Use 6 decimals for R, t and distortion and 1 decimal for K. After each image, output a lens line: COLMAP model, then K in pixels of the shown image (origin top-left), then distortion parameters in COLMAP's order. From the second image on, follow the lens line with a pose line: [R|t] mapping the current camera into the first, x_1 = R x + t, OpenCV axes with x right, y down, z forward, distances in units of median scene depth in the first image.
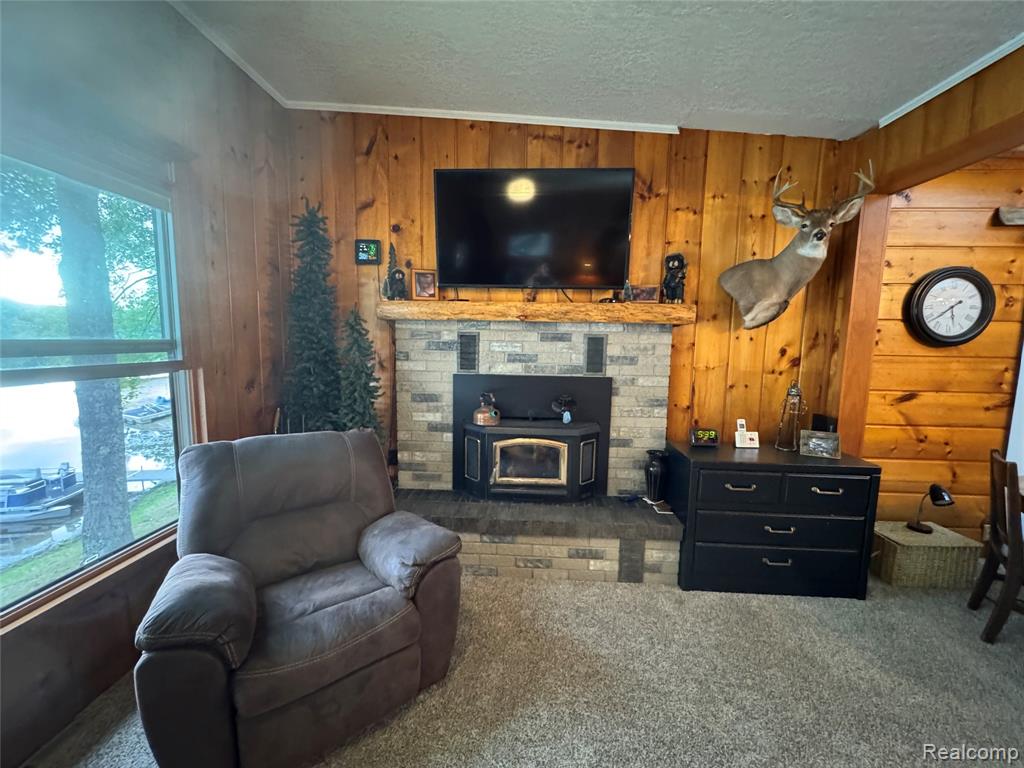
lens RADIAL K [[408.9, 0, 512.4], [0, 408.9, 384.1], [0, 0, 1]] dist [-0.004905, 0.000755]
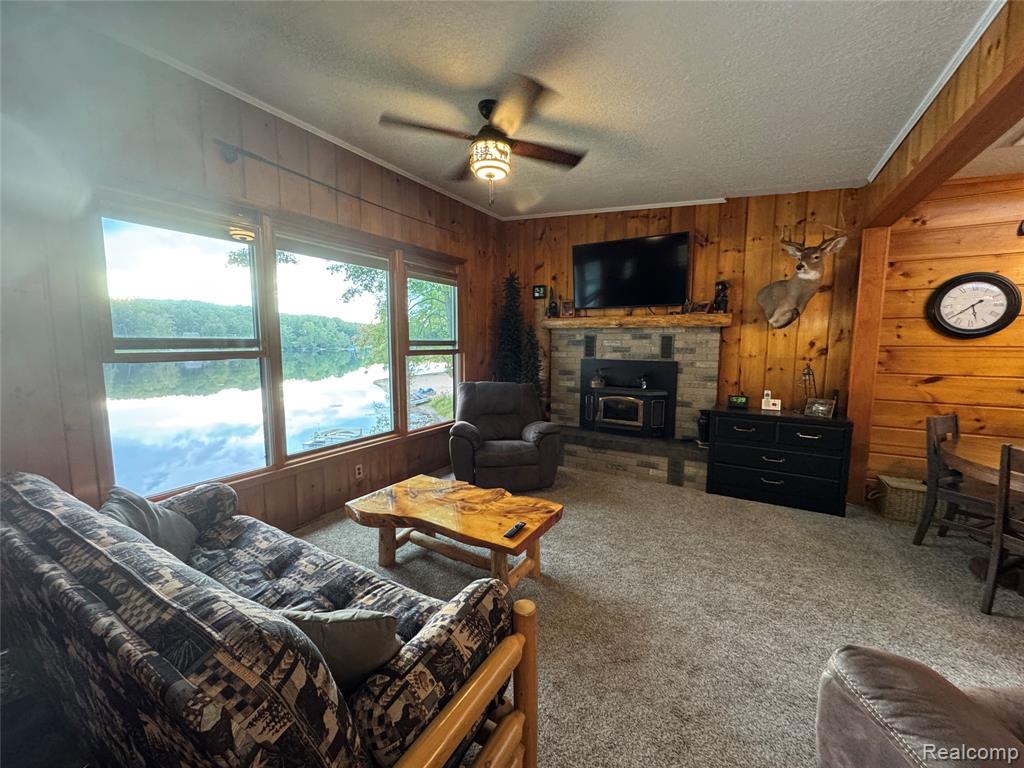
lens RADIAL K [[408.9, 0, 512.4], [0, 408.9, 384.1], [0, 0, 1]] dist [-0.004905, 0.000755]
pose [[0.884056, 0.034593, -0.466099, 0.419103], [-0.040336, 0.999183, -0.002348, 0.099992], [0.465637, 0.020876, 0.884730, -0.685982]]
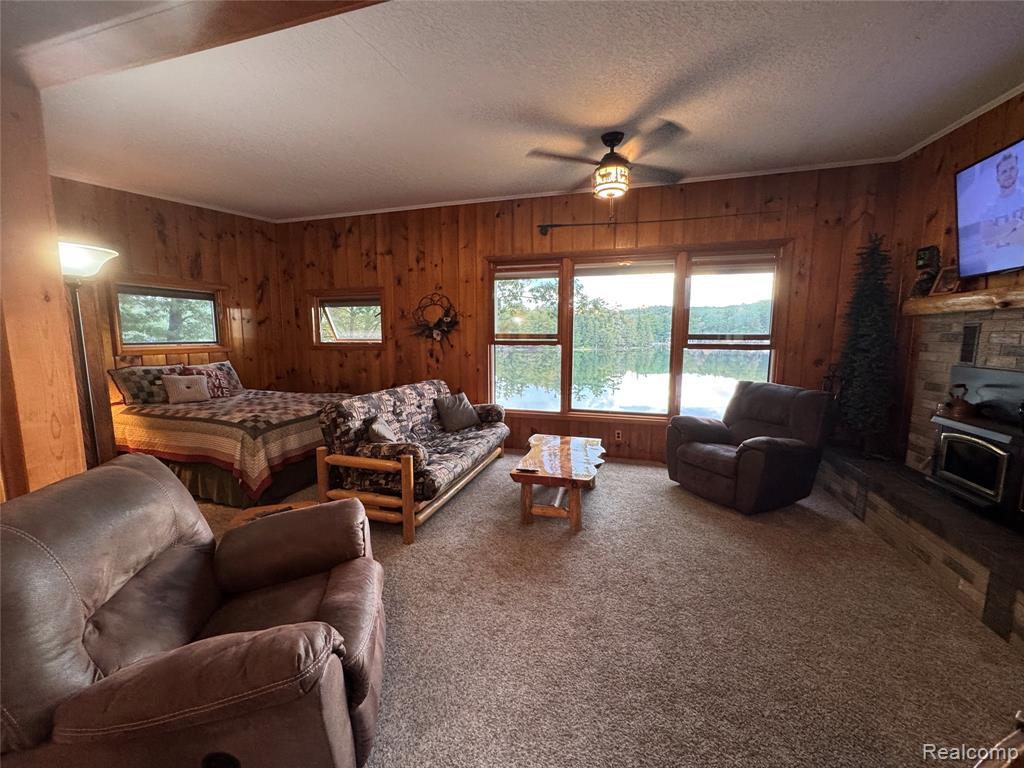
lens RADIAL K [[408.9, 0, 512.4], [0, 408.9, 384.1], [0, 0, 1]] dist [-0.004905, 0.000755]
pose [[-0.242550, 0.098794, -0.965096, 1.119100], [-0.113911, 0.985020, 0.129462, 0.014465], [0.963428, 0.141336, -0.227662, 0.189948]]
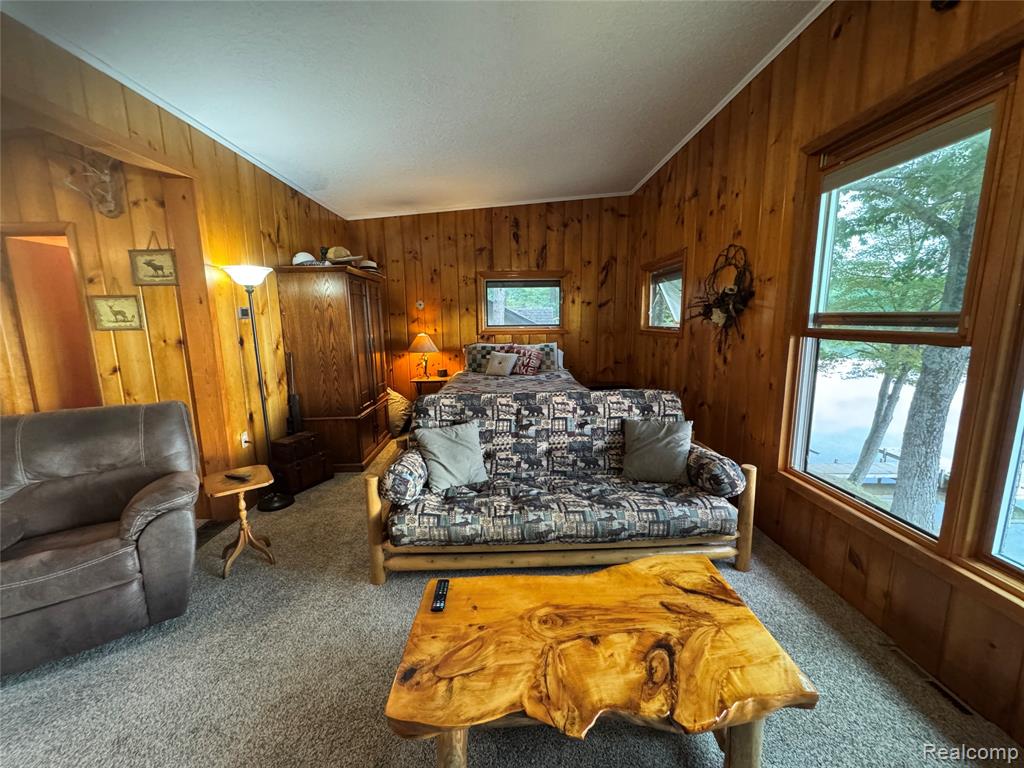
lens RADIAL K [[408.9, 0, 512.4], [0, 408.9, 384.1], [0, 0, 1]] dist [-0.004905, 0.000755]
pose [[-0.997016, 0.007354, -0.076850, 0.013357], [-0.013537, 0.963373, 0.267822, -0.039338], [0.076004, 0.268063, -0.960399, 0.469200]]
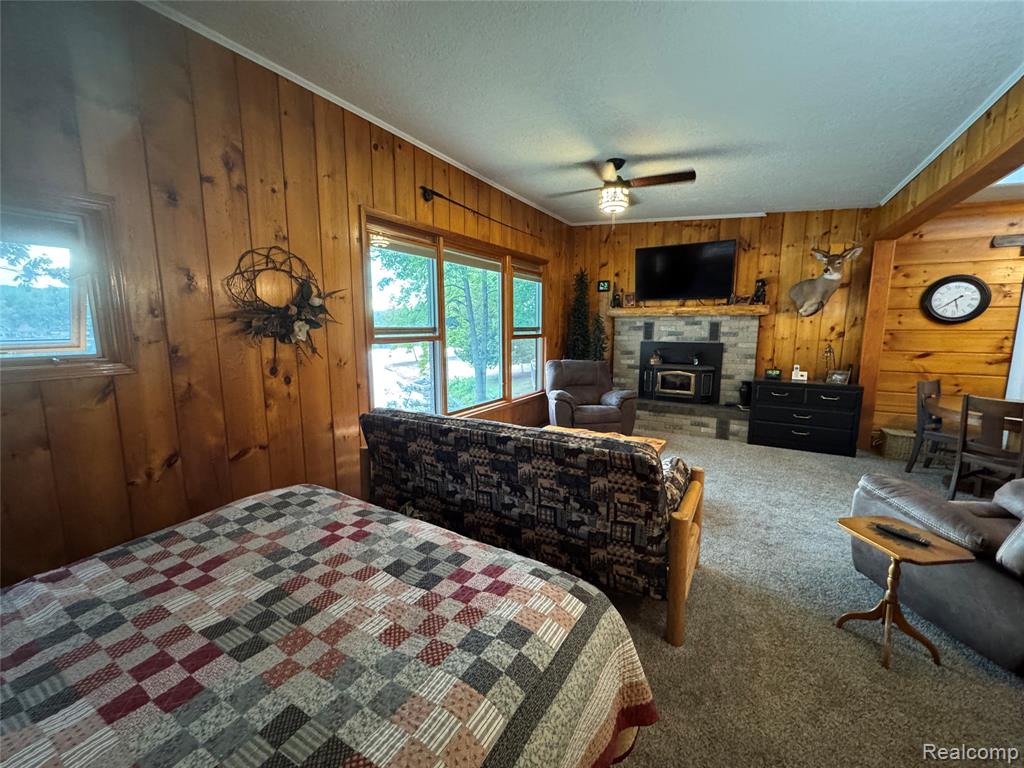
lens RADIAL K [[408.9, 0, 512.4], [0, 408.9, 384.1], [0, 0, 1]] dist [-0.004905, 0.000755]
pose [[0.883171, 0.048262, -0.466561, 0.275207], [-0.035941, 0.998731, 0.035278, 0.149798], [0.467672, -0.014388, 0.883785, -1.229223]]
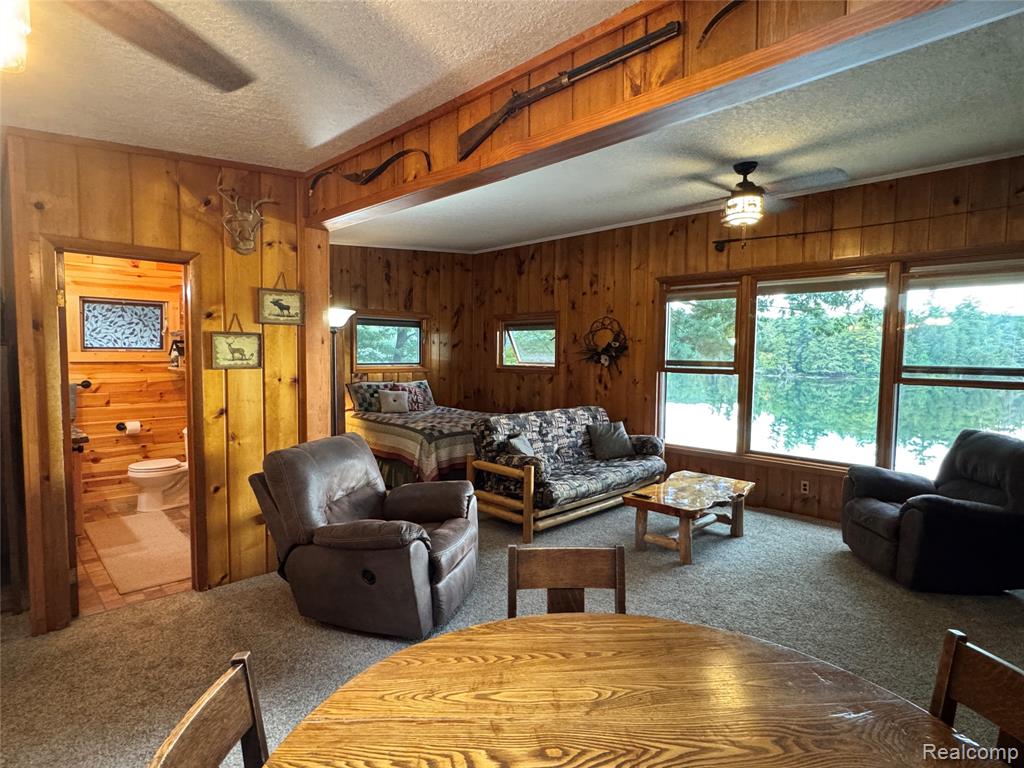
lens RADIAL K [[547.5, 0, 511.0], [0, 547.5, 384.7], [0, 0, 1]] dist [-0.002474, -0.000354]
pose [[-0.674053, 0.020157, -0.738408, 1.424571], [-0.105236, 0.986811, 0.123002, -0.072025], [0.731149, 0.160617, -0.663041, 0.707294]]
